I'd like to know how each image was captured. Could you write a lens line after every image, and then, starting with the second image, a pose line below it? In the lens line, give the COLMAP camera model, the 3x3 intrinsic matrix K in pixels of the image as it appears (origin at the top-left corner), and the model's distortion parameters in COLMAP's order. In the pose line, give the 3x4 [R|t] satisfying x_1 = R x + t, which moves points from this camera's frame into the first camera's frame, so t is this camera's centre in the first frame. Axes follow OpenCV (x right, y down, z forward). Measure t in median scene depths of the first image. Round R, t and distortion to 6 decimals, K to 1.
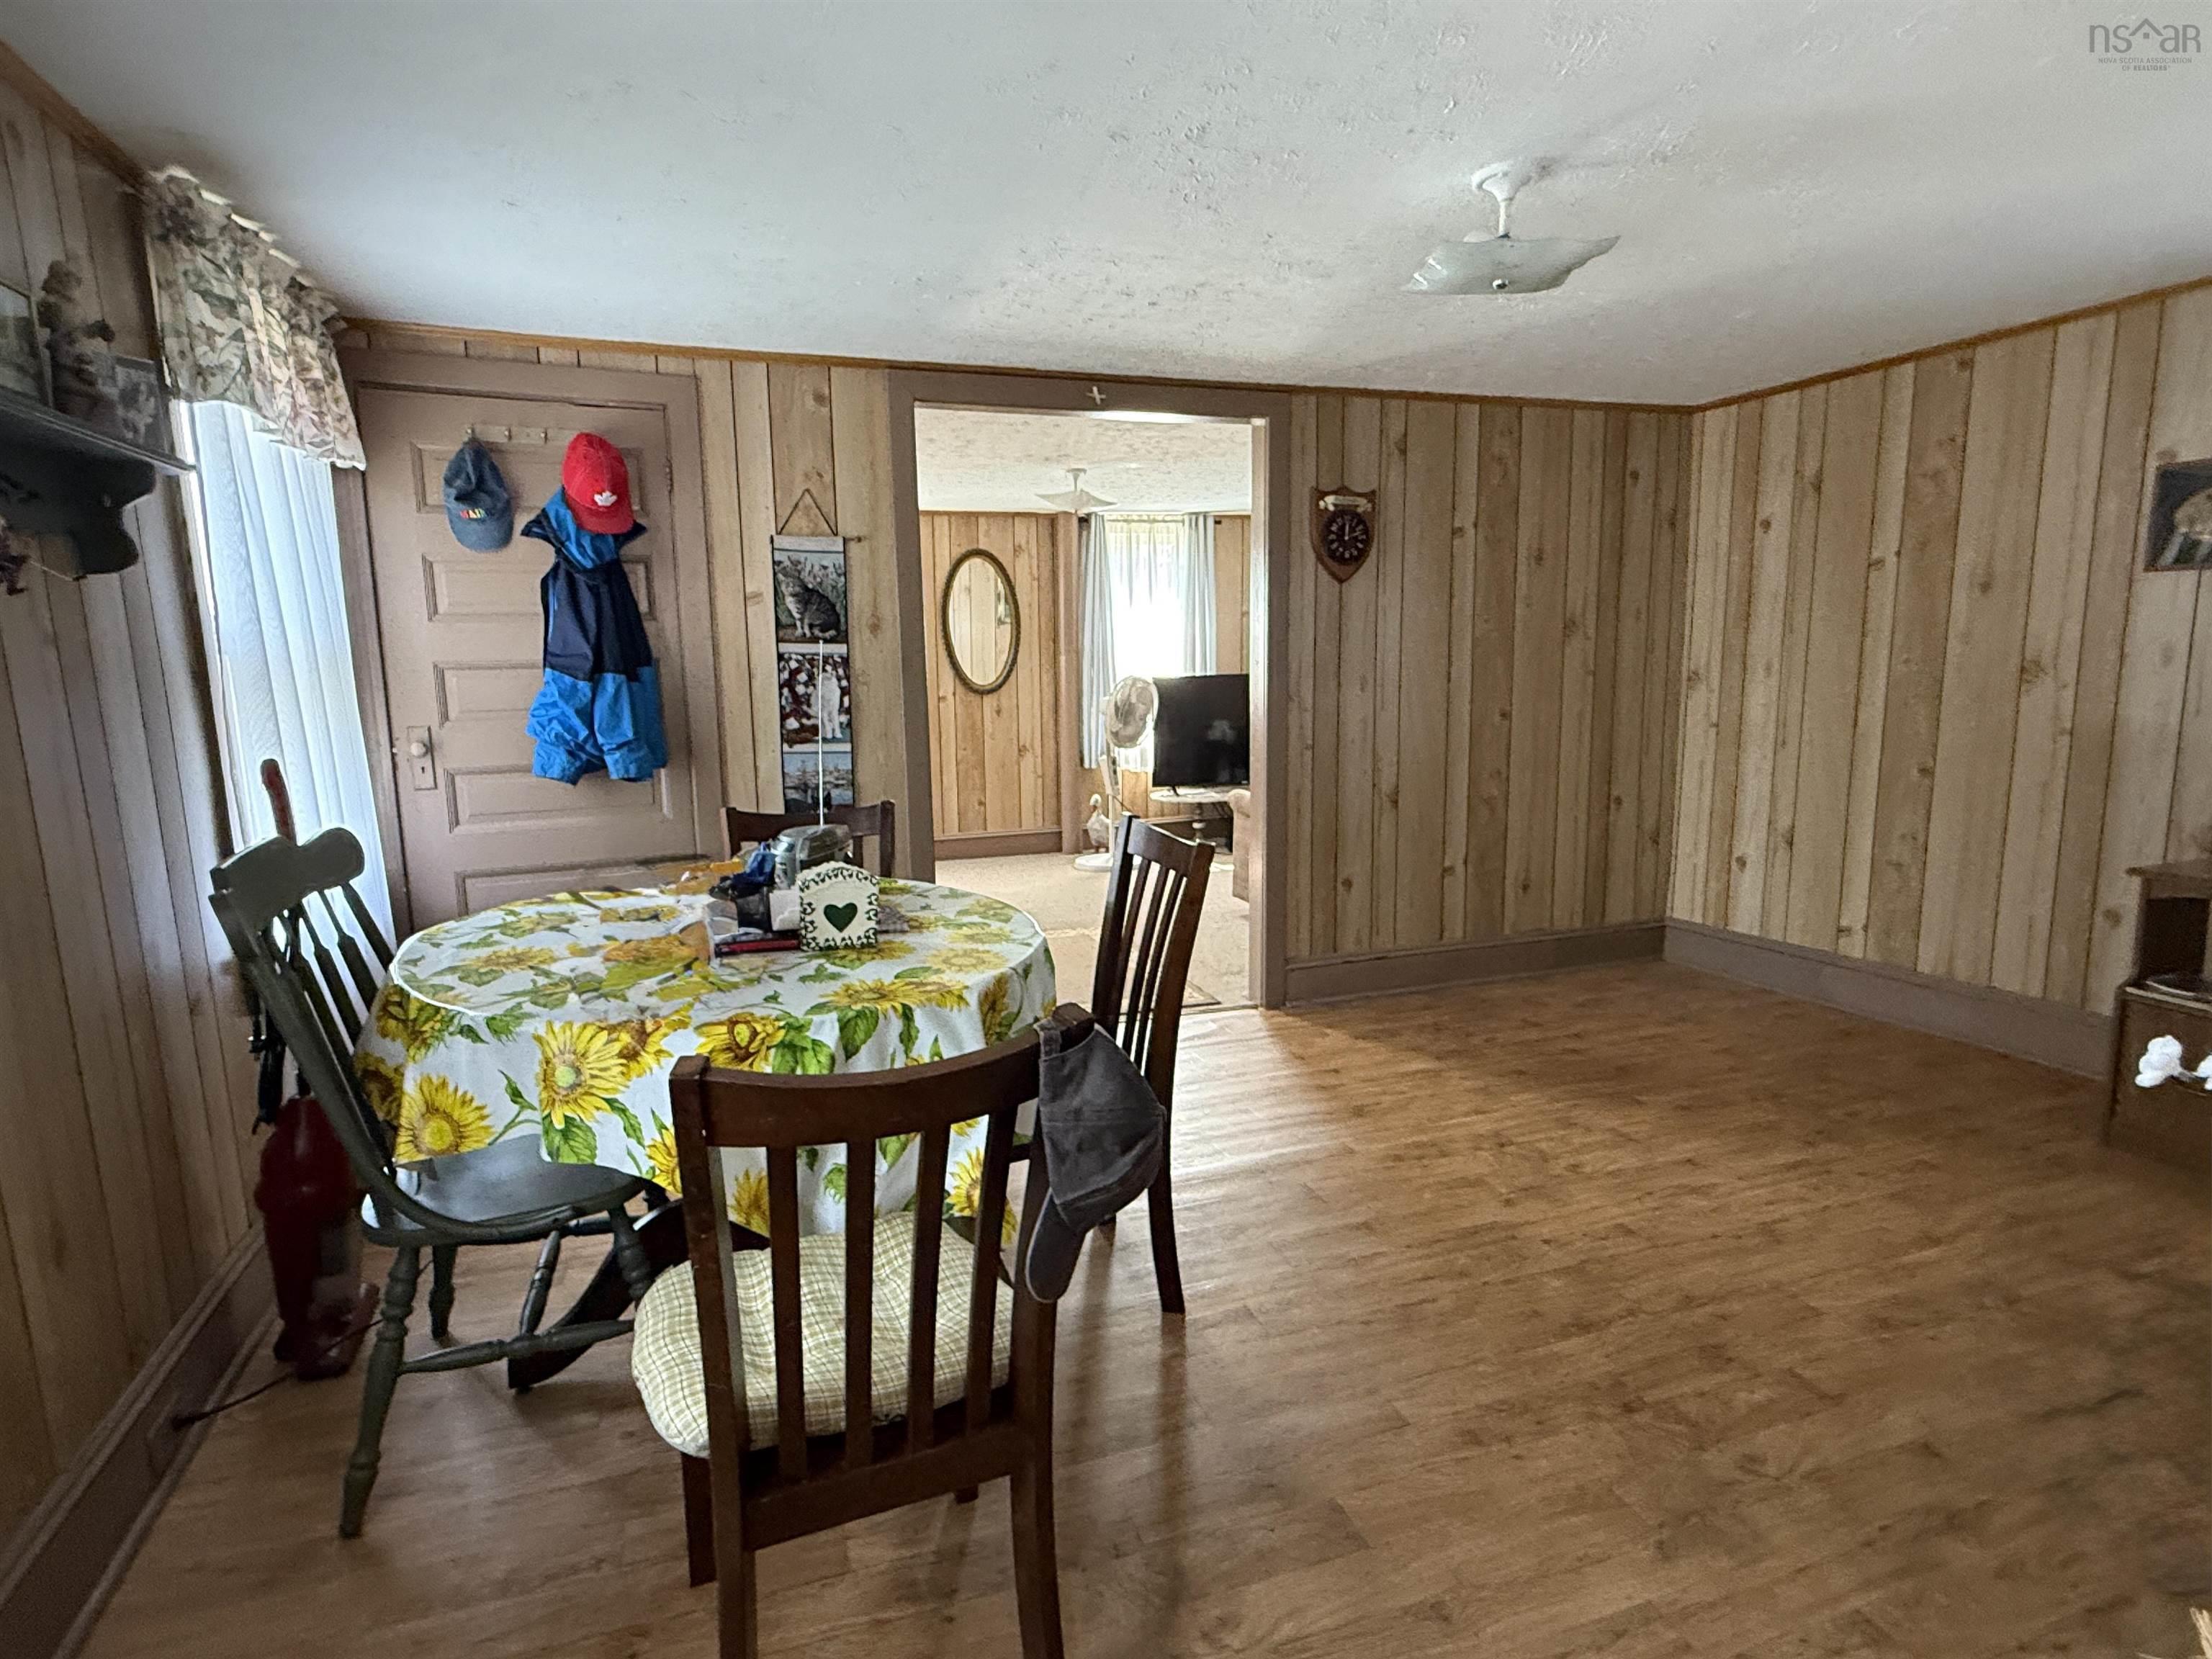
lens RADIAL K [[1176.8, 0, 1102.8], [0, 1176.8, 841.0], [0, 0, 1]] dist [0.003648, 0.000234]
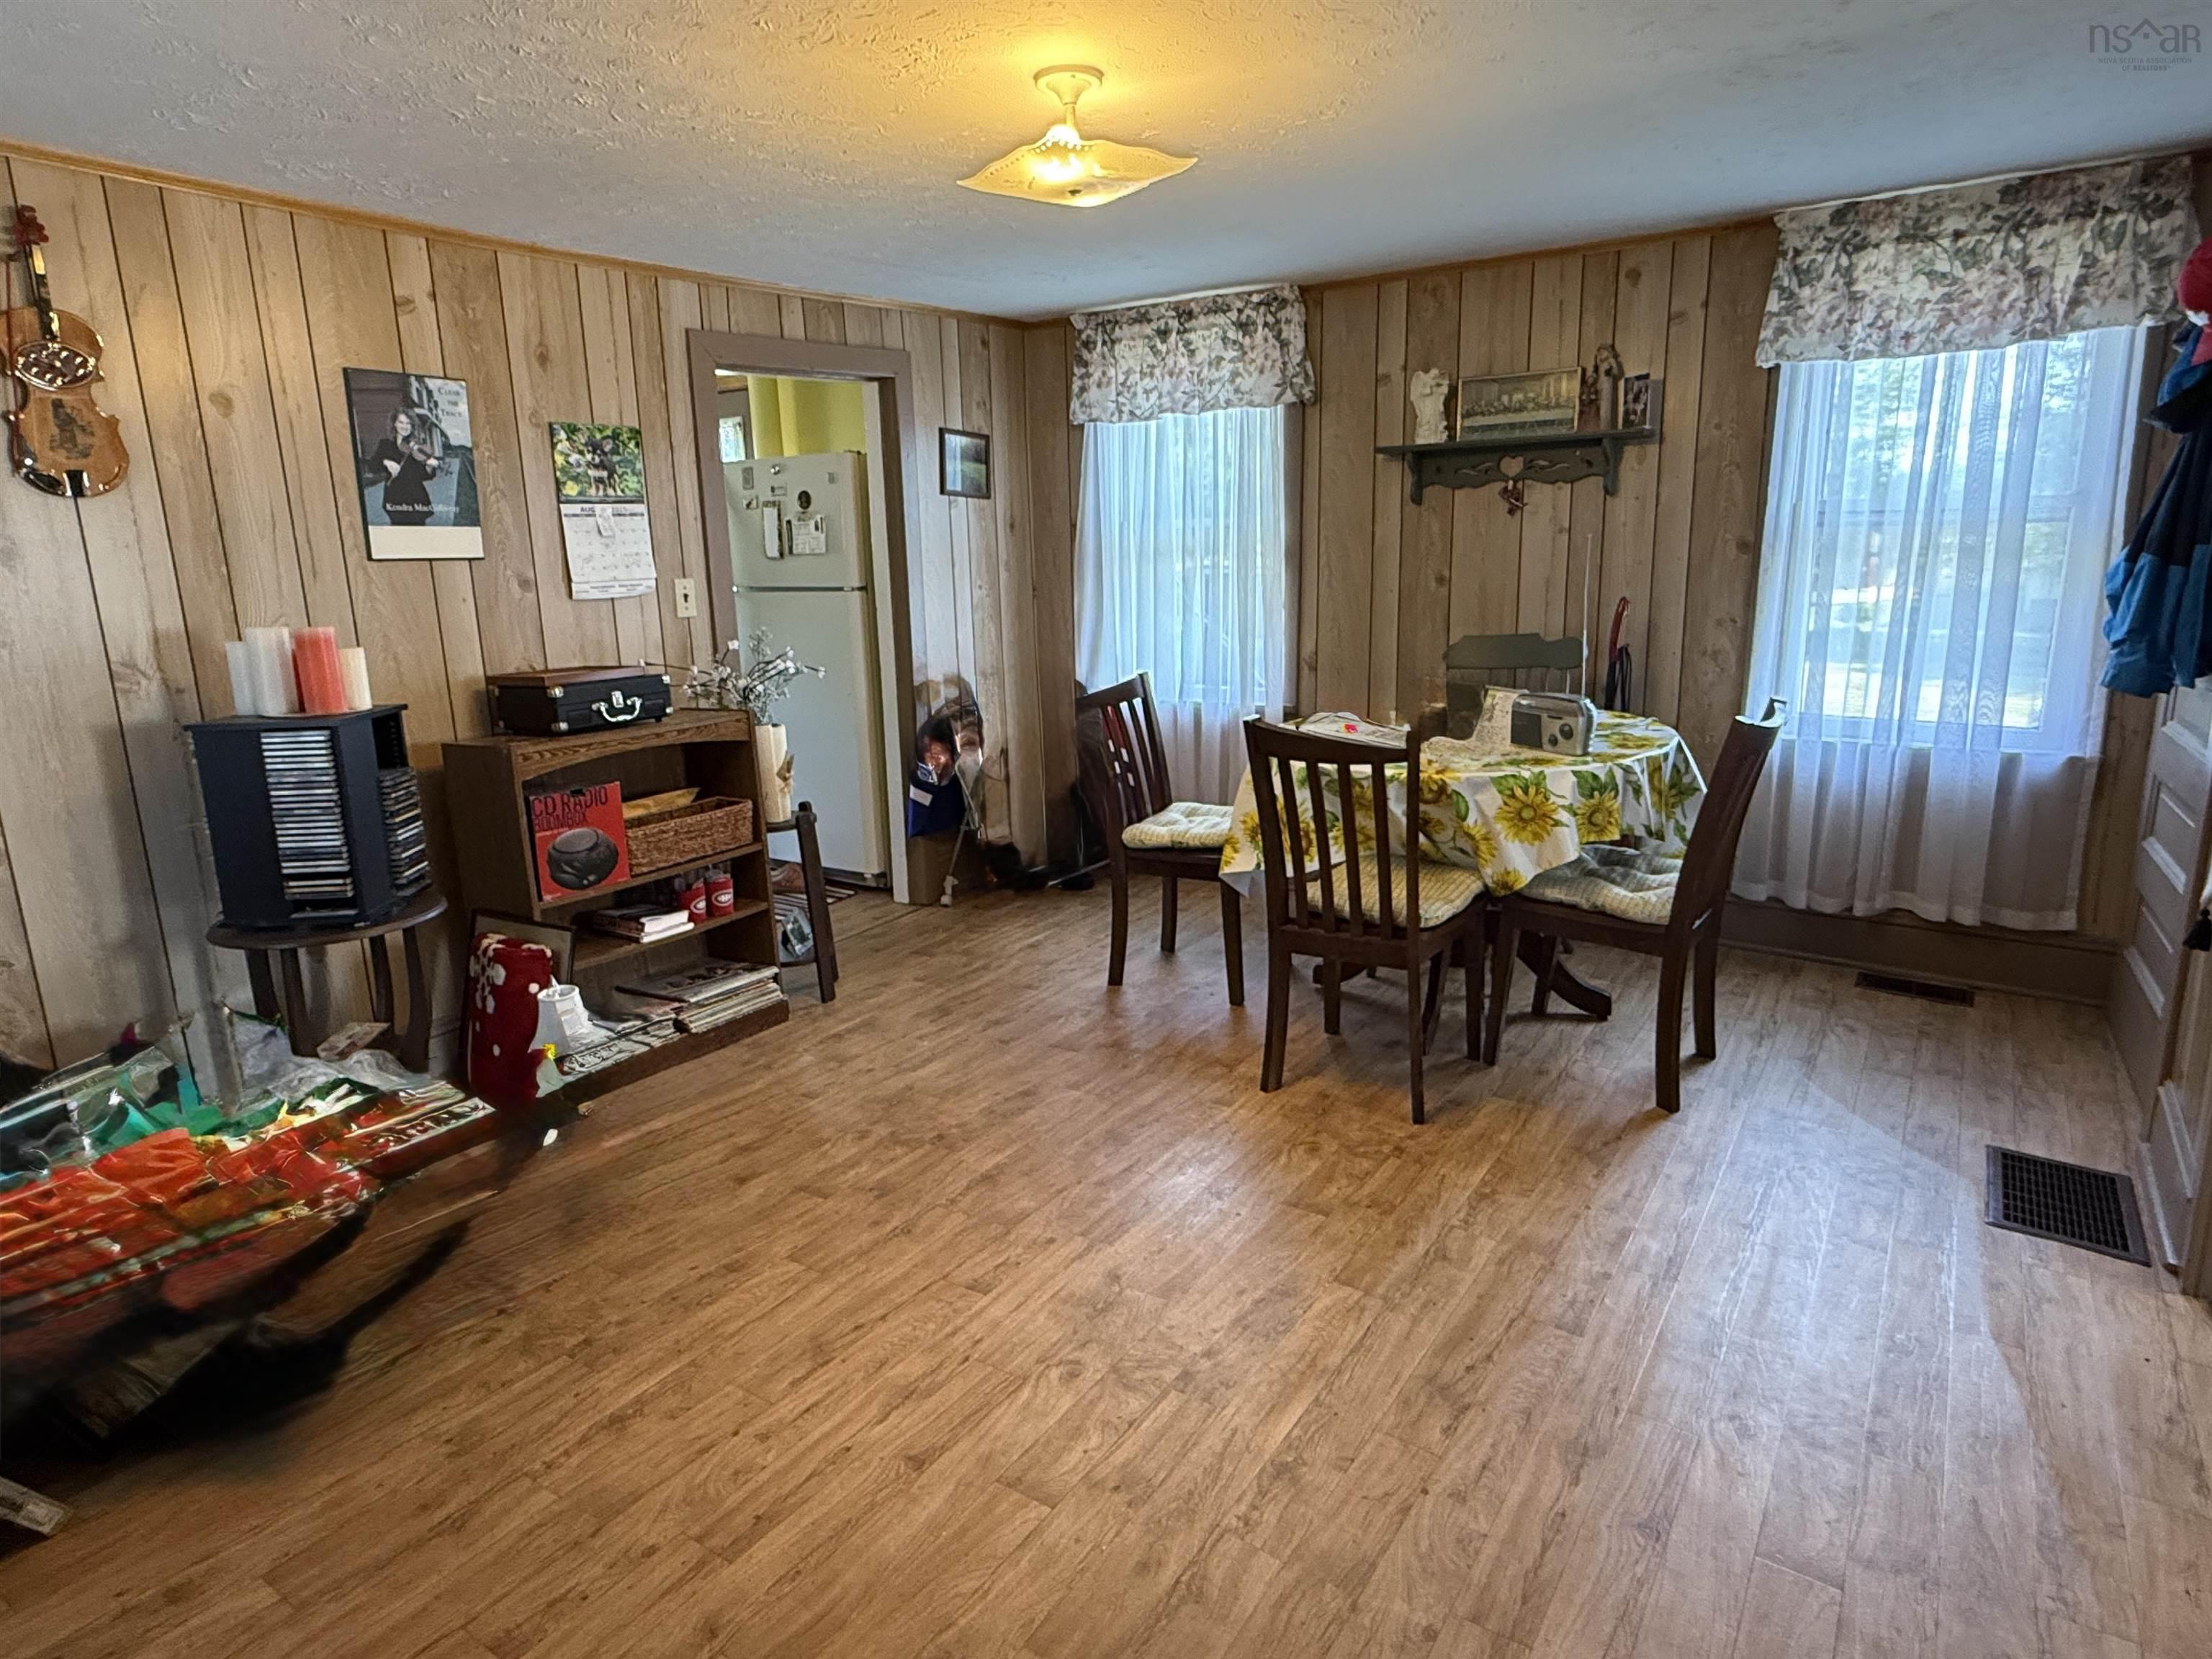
lens RADIAL K [[1258.8, 0, 1101.4], [0, 1258.8, 826.5], [0, 0, 1]] dist [0.005389, -0.000971]
pose [[-0.800527, 0.171568, -0.574214, 0.962323], [-0.055130, 0.933001, 0.355627, -0.344413], [0.596756, 0.316345, -0.737434, 1.860418]]
